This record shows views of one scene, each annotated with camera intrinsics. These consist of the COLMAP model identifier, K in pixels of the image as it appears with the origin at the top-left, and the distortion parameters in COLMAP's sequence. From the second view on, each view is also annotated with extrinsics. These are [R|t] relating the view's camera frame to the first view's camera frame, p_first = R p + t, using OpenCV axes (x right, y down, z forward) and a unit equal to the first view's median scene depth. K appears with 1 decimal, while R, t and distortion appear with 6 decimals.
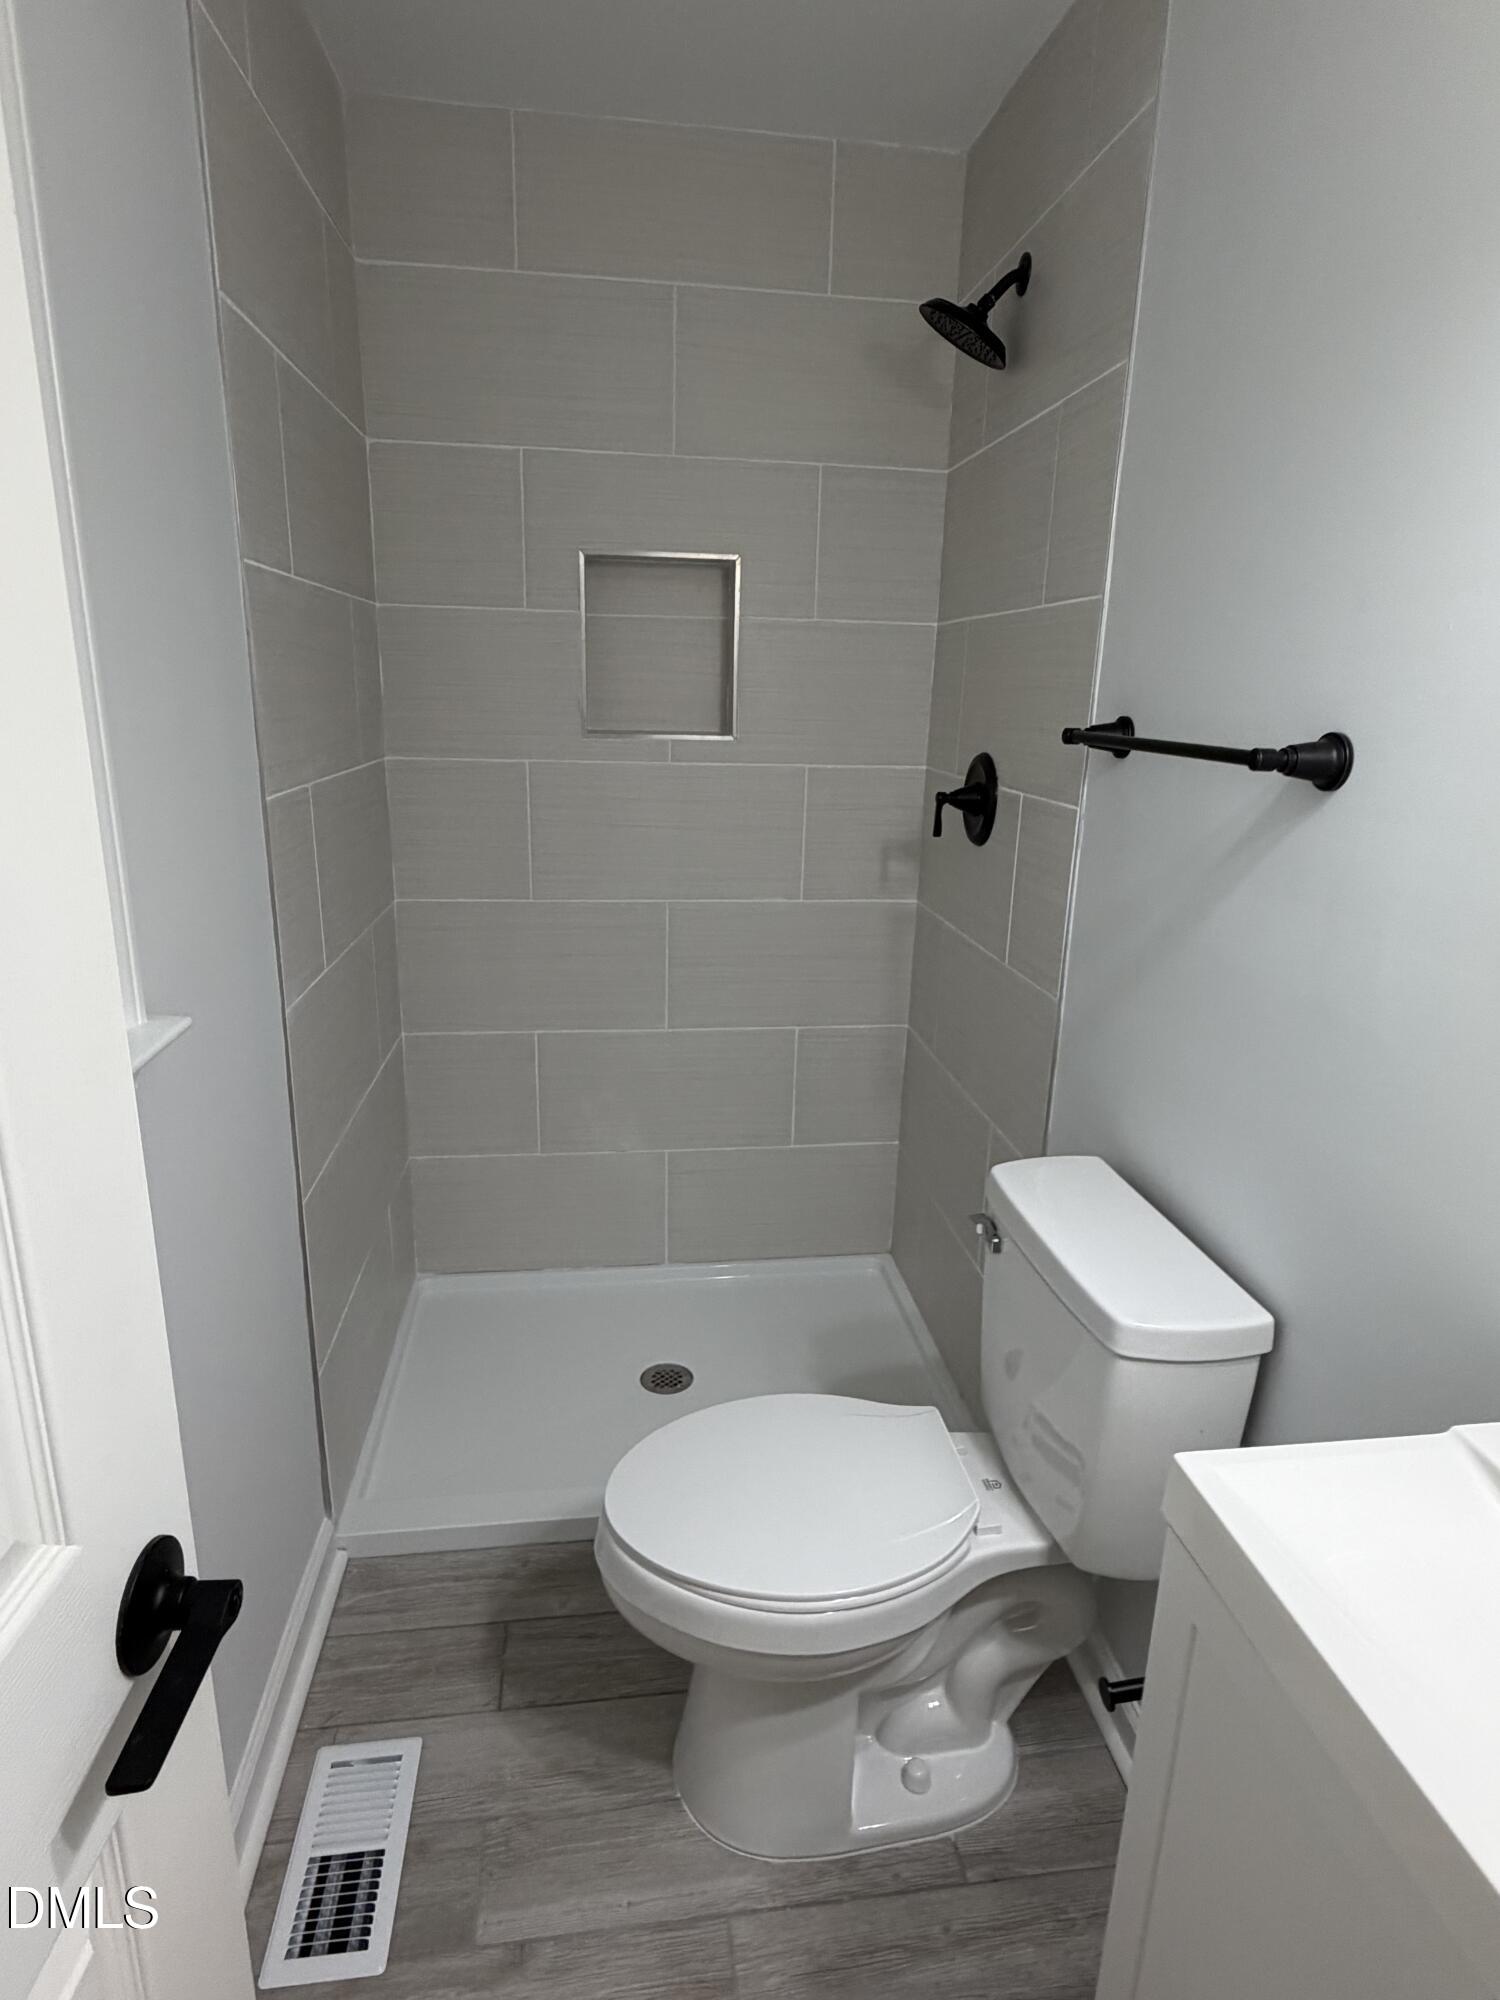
lens RADIAL K [[1084.6, 0, 750.0], [0, 1084.6, 1000.0], [0, 0, 1]] dist [0.002999, -0.000033]
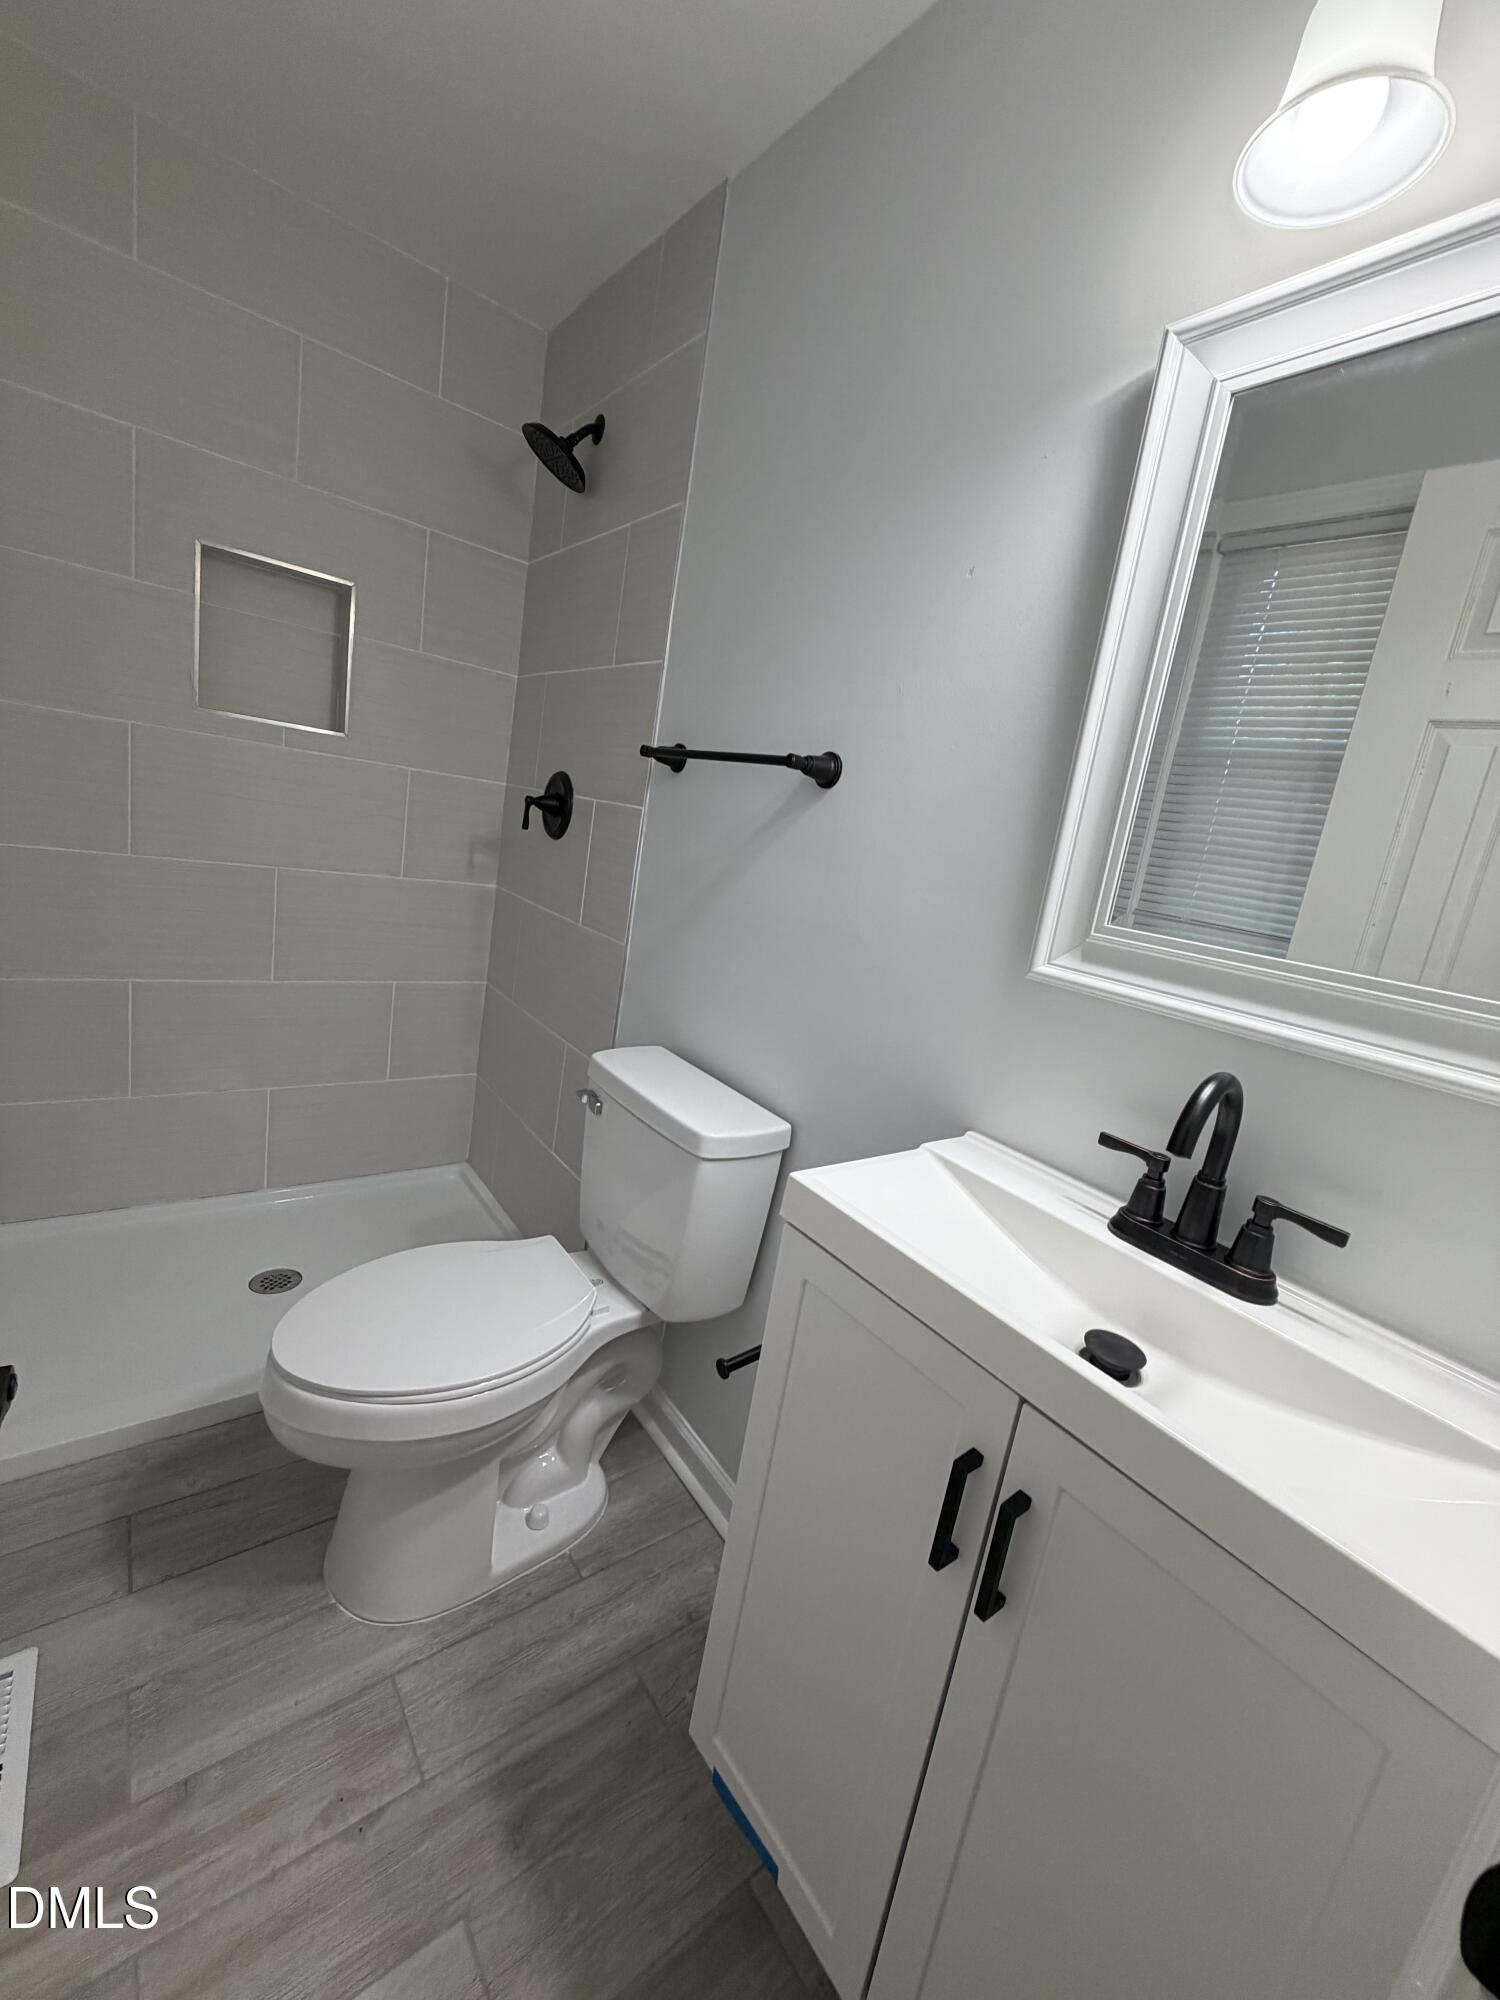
lens RADIAL K [[795.7, 0, 745.7], [0, 795.7, 996.2], [0, 0, 1]] dist [0.001796, -0.000234]
pose [[0.863457, 0.007833, 0.504361, -0.118391], [0.000186, 0.999874, -0.015848, 0.097158], [-0.504422, 0.013778, 0.863347, 0.032707]]
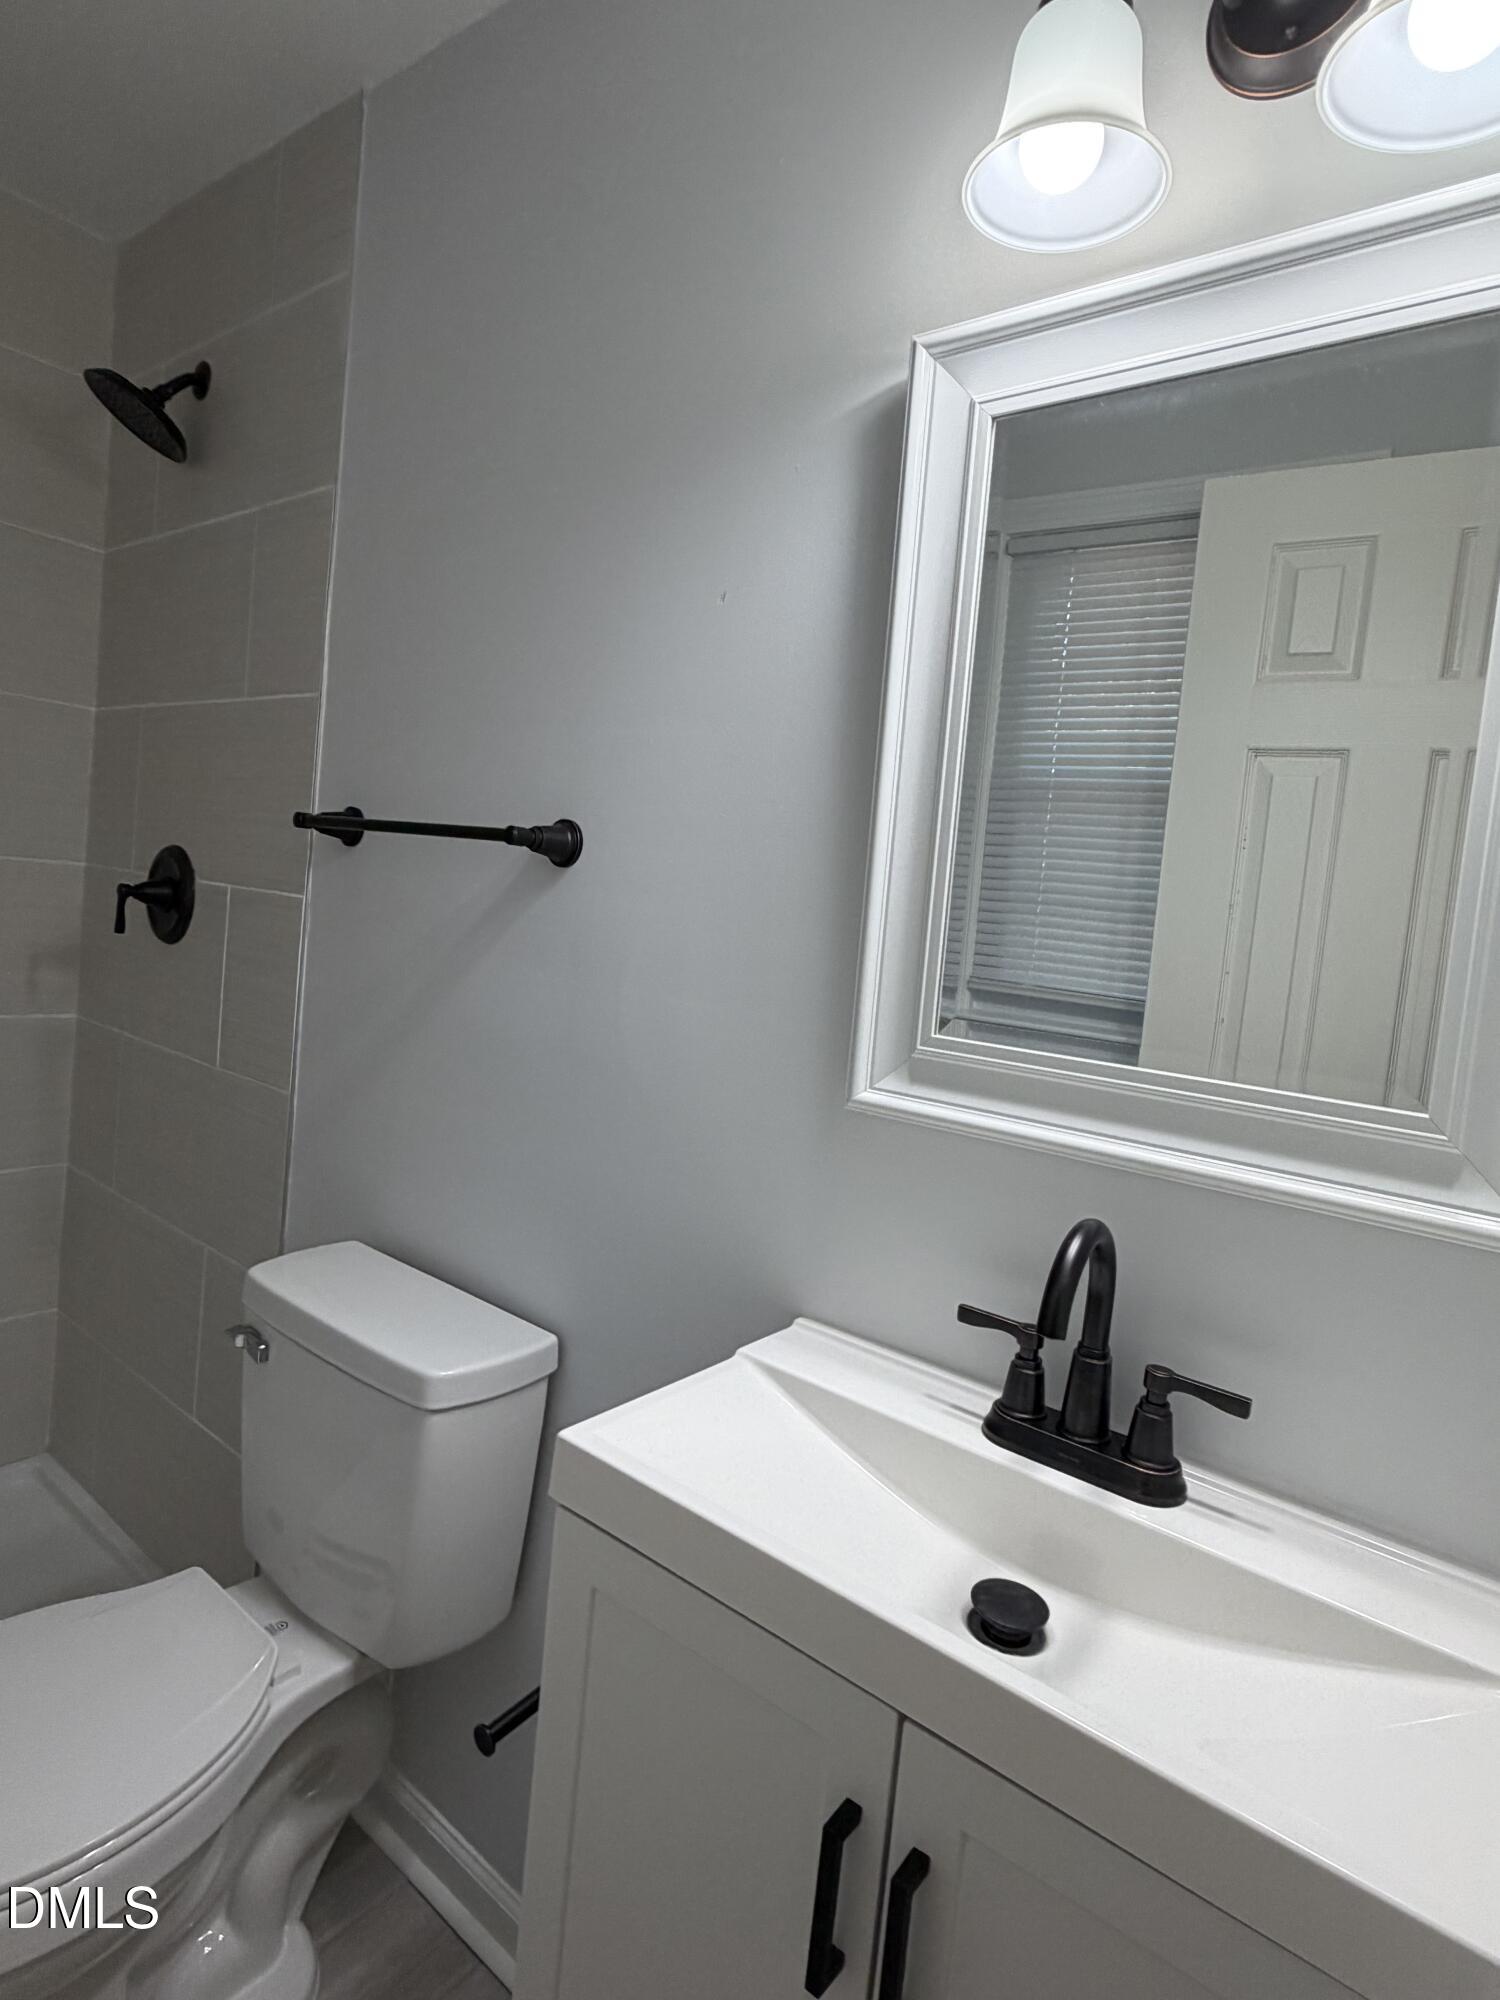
lens RADIAL K [[1089.2, 0, 743.7], [0, 1089.2, 990.6], [0, 0, 1]] dist [0.001377, 0.000712]
pose [[0.719163, -0.006507, 0.694811, -0.113745], [0.108814, 0.988673, -0.103369, 0.062092], [-0.686269, 0.149944, 0.711725, 0.024514]]
